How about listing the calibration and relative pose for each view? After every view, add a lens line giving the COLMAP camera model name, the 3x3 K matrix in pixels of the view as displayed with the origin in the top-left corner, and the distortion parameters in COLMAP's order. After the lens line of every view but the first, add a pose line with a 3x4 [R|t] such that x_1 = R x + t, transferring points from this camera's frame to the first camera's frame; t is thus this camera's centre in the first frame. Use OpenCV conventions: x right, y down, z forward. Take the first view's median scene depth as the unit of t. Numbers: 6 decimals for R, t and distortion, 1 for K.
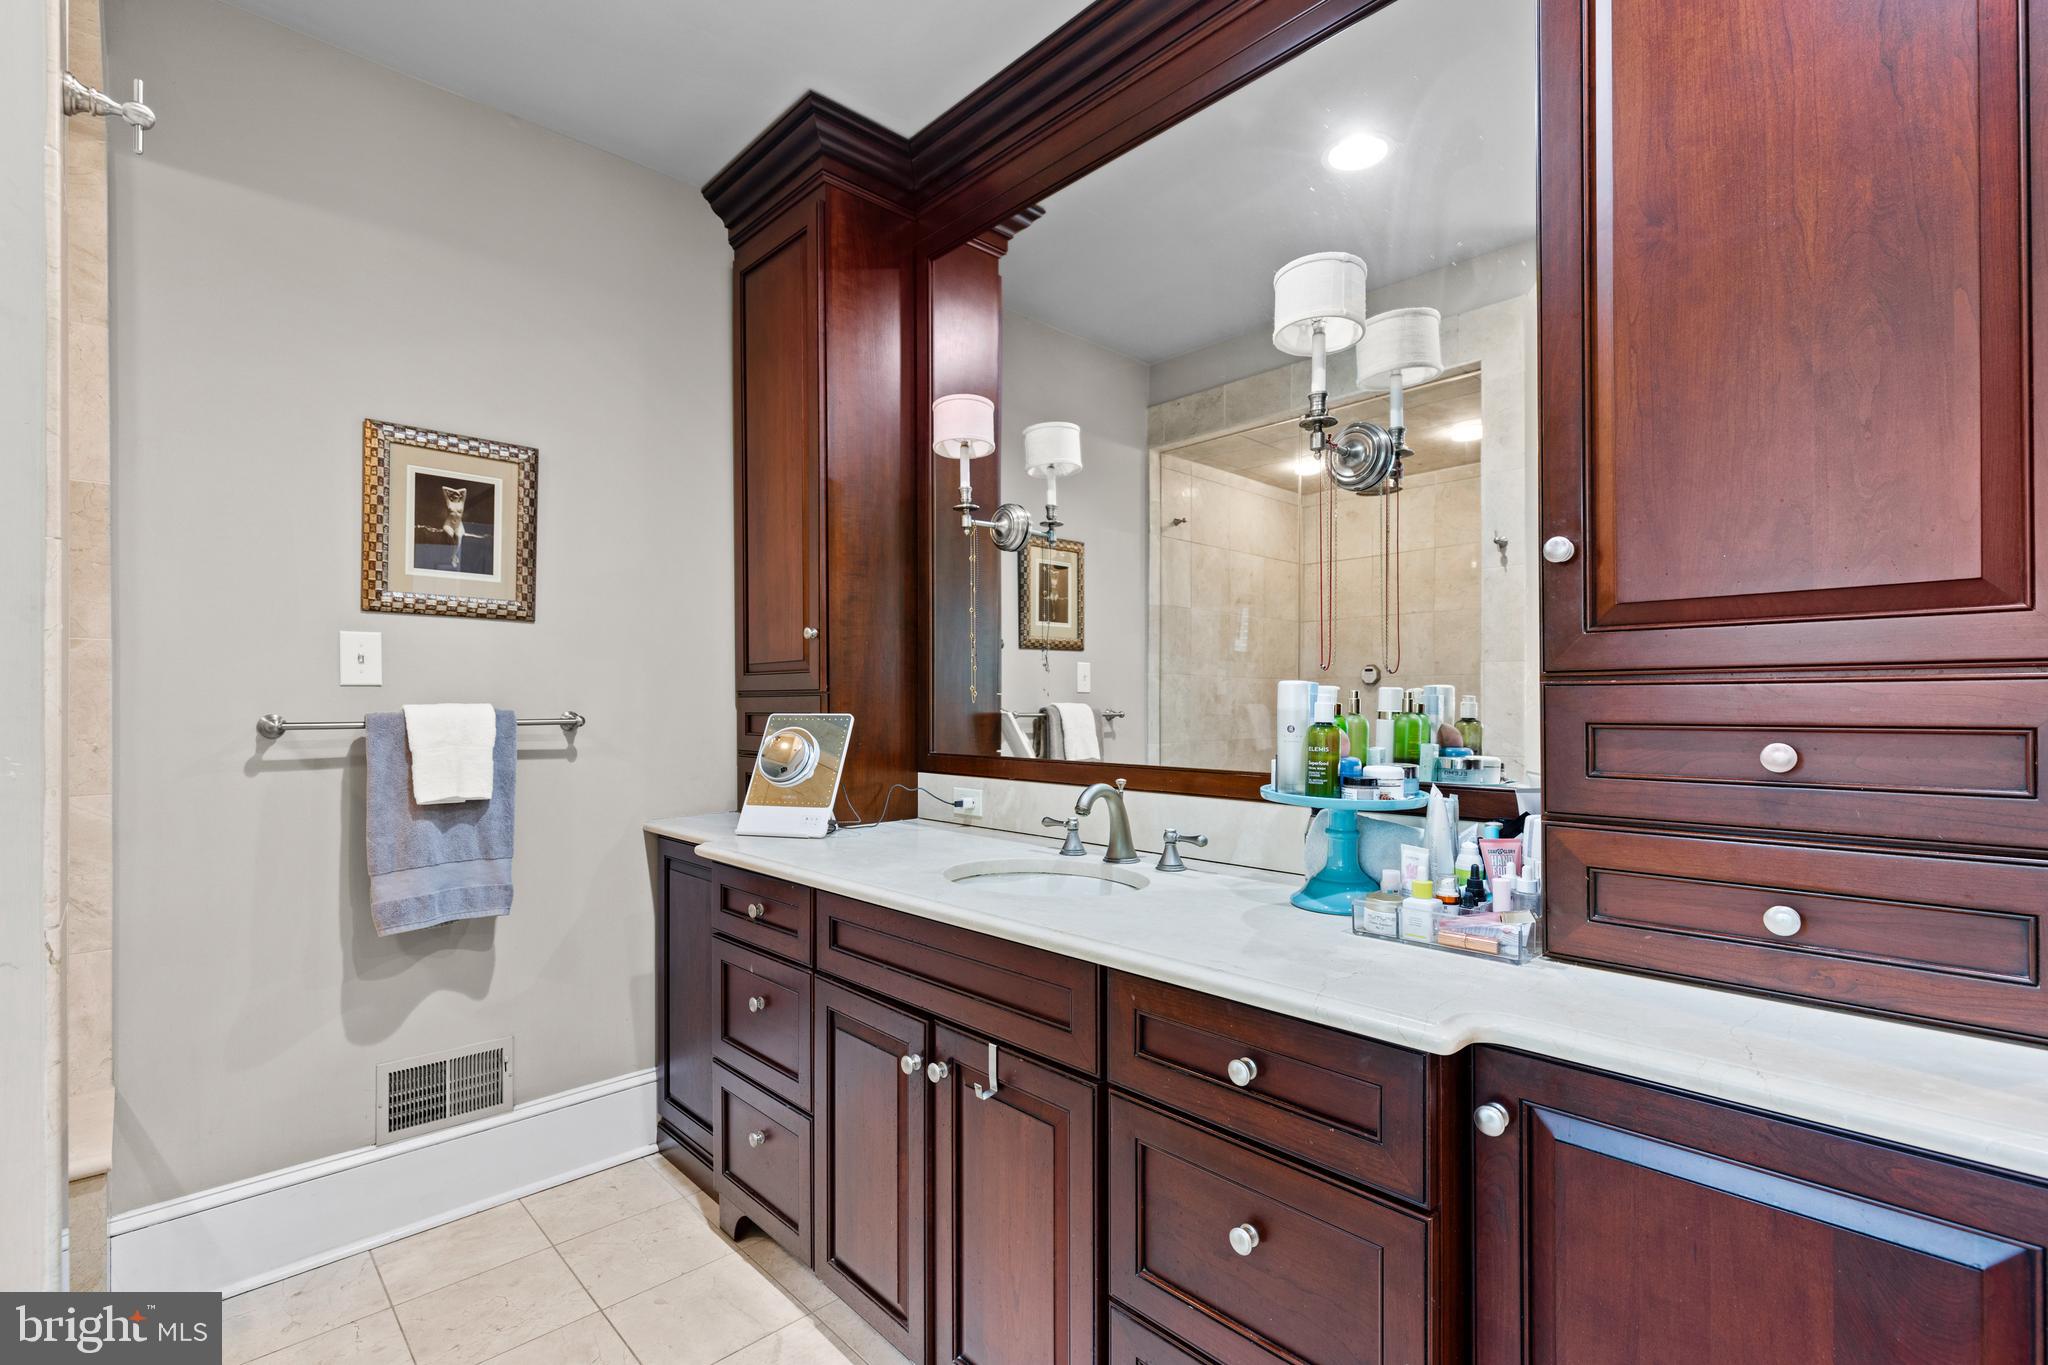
lens RADIAL K [[935.0, 0, 1028.0], [0, 935.0, 697.4], [0, 0, 1]] dist [0.002374, 0.000386]
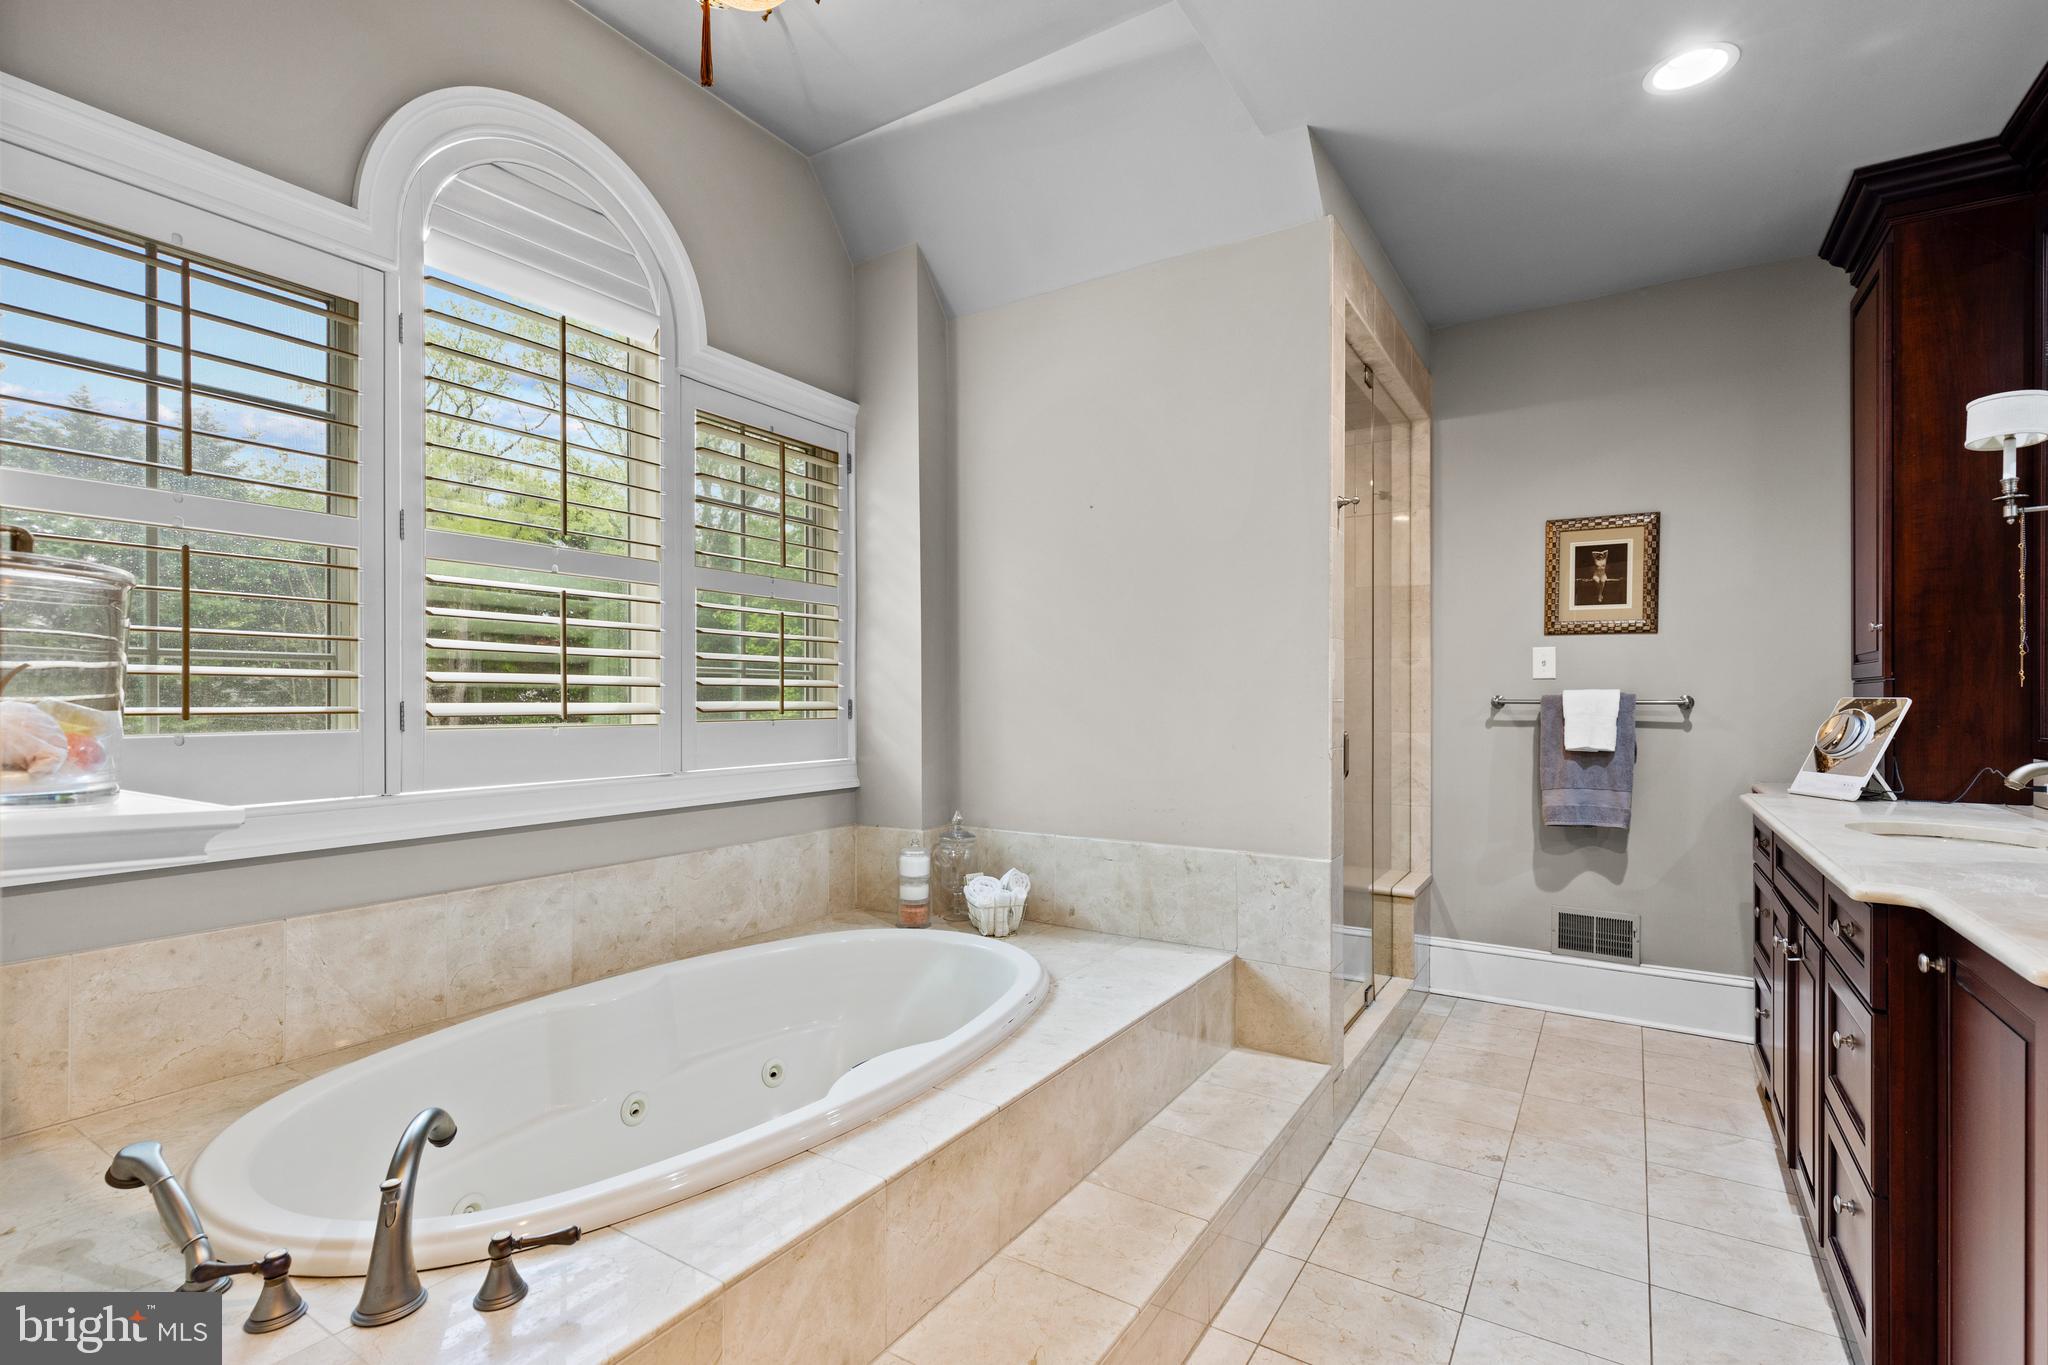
lens RADIAL K [[935.0, 0, 1028.4], [0, 935.0, 694.0], [0, 0, 1]] dist [0.002374, 0.000386]
pose [[0.243556, 0.000111, -0.969887, 0.674755], [-0.000213, 1.000000, 0.000061, 0.014091], [0.969887, 0.000192, 0.243556, -0.305371]]
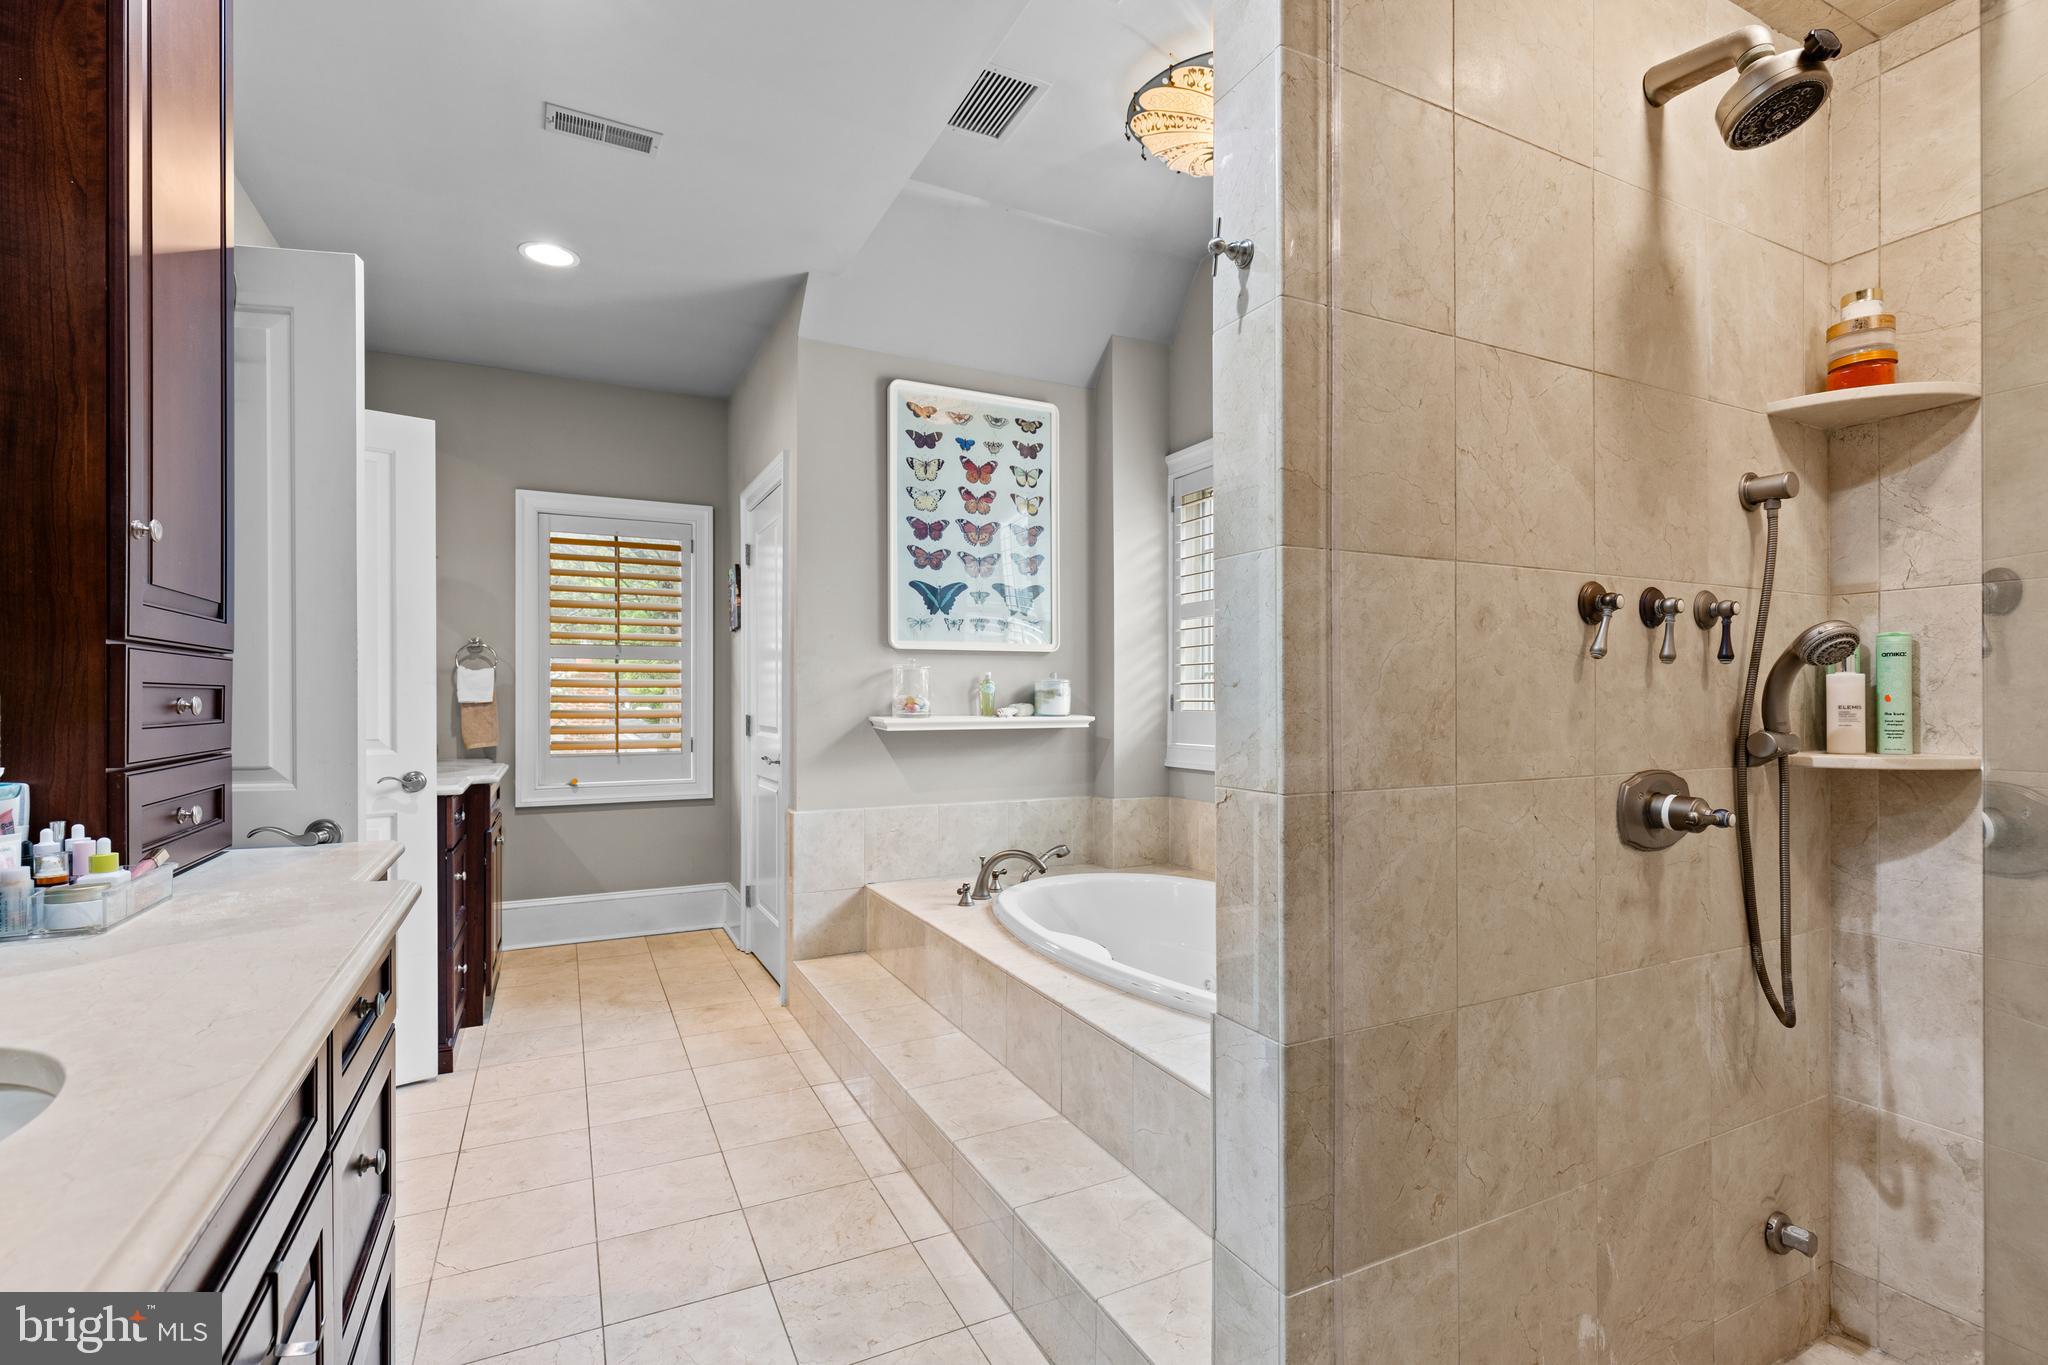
lens RADIAL K [[935.0, 0, 1024.4], [0, 935.0, 690.6], [0, 0, 1]] dist [0.002374, 0.000386]
pose [[-0.960357, 0.004495, 0.278737, -1.919286], [0.002668, 0.999972, -0.006933, 0.037283], [-0.278760, -0.005915, -0.960342, 2.657439]]
